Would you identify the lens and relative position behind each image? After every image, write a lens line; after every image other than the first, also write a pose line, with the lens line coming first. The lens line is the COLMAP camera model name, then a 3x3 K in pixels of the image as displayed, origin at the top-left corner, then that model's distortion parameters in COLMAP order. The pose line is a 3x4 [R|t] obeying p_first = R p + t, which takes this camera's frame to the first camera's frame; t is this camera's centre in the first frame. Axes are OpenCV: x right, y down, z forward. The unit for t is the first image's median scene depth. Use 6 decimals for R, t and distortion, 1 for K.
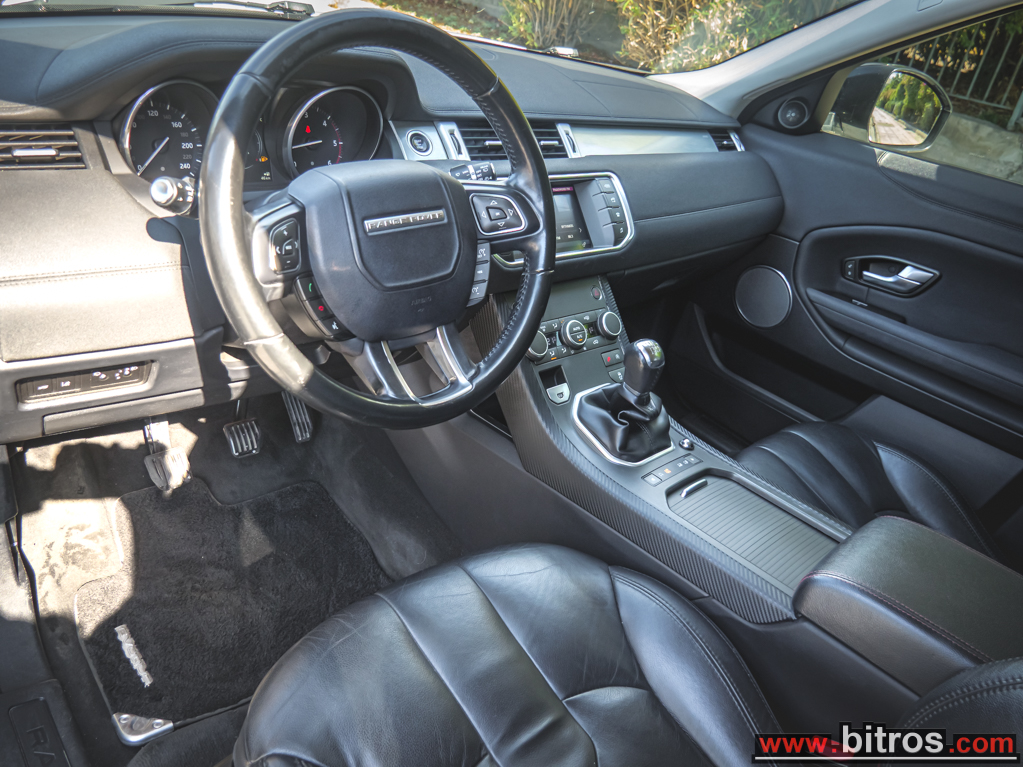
lens RADIAL K [[746.1, 0, 510.5], [0, 746.1, 383.4], [0, 0, 1]] dist [-0.054412, 0.029793]
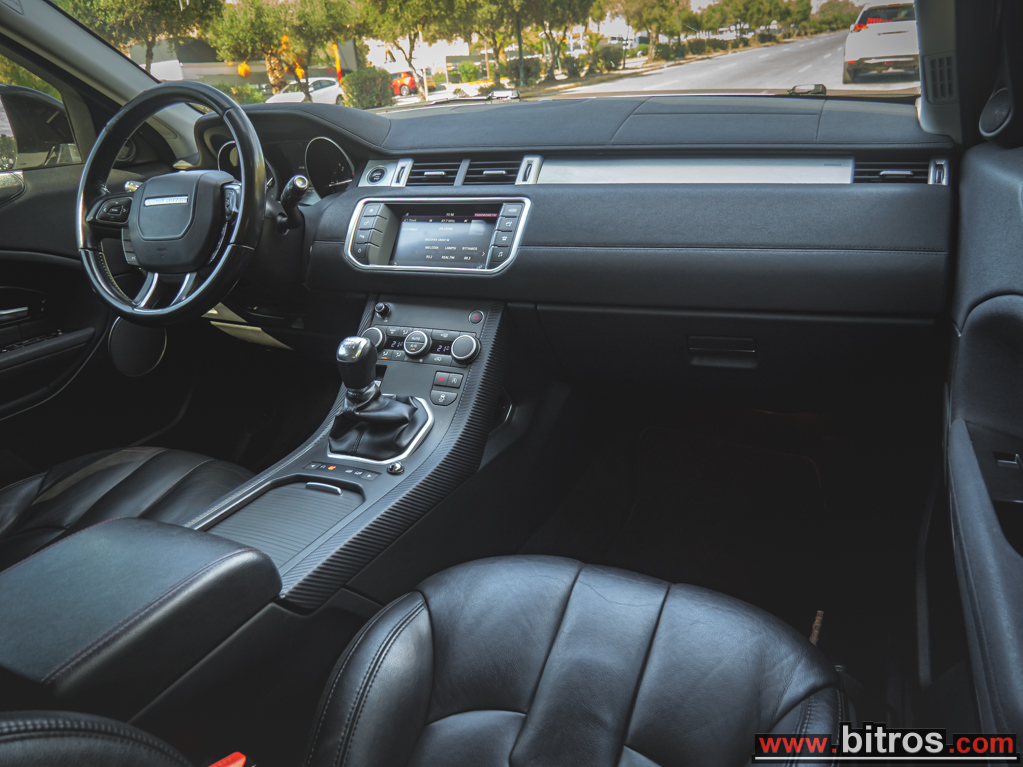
lens RADIAL K [[746.1, 0, 514.8], [0, 746.1, 383.1], [0, 0, 1]] dist [-0.054412, 0.029793]
pose [[0.390551, 0.159956, -0.906578, 1.043496], [-0.329398, 0.943870, 0.024632, -0.082165], [0.859632, 0.289005, 0.421319, 0.670981]]
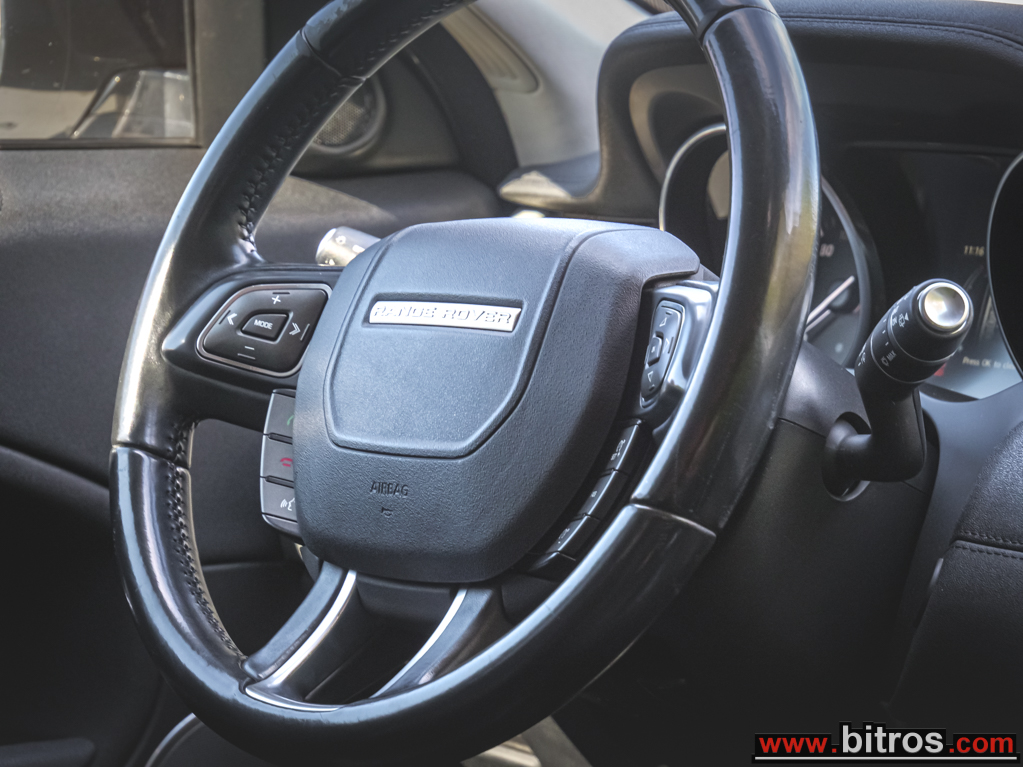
lens RADIAL K [[3405.2, 0, 475.0], [0, 3405.2, 442.4], [0, 0, 1]] dist [0.197959, 0.000000]
pose [[-0.018276, -0.029739, -0.999391, 1.148786], [-0.492685, 0.870044, -0.016880, -0.079433], [0.870016, 0.492076, -0.030553, 0.684761]]
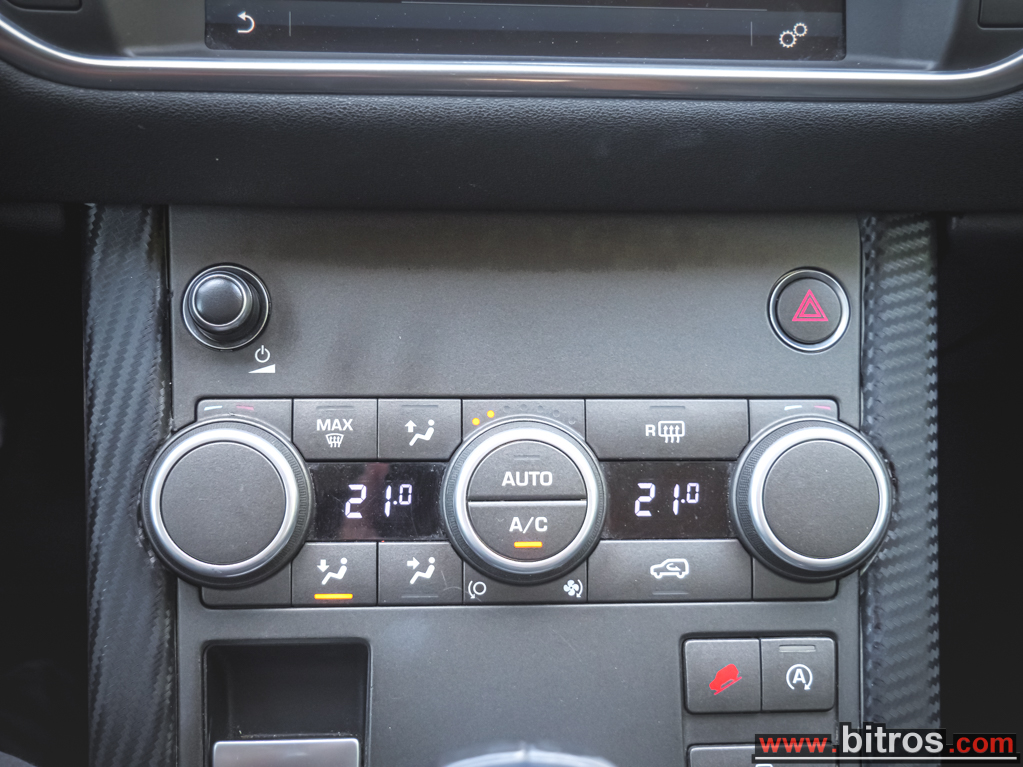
lens RADIAL K [[1359.7, 0, 528.1], [0, 1359.7, 391.7], [0, 0, 1]] dist [0.016498, 0.000000]
pose [[0.781792, 0.286956, -0.553586, 0.258661], [-0.231206, 0.957931, 0.170035, -0.145497], [0.579090, -0.004939, 0.815249, 0.693457]]
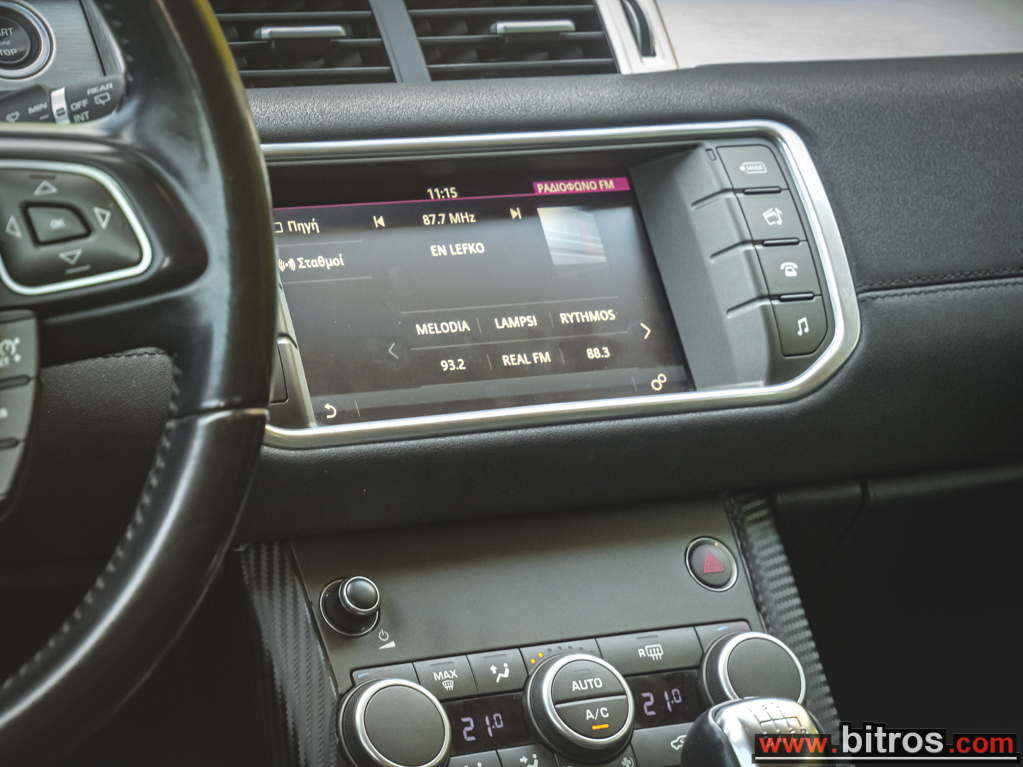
lens RADIAL K [[3546.7, 0, 508.3], [0, 3546.7, 381.4], [0, 0, 1]] dist [0.036710, 0.000000]
pose [[0.975346, -0.028121, -0.218881, 0.325744], [-0.026739, 0.969480, -0.243708, 0.124594], [0.219055, 0.243552, 0.944827, -0.213246]]
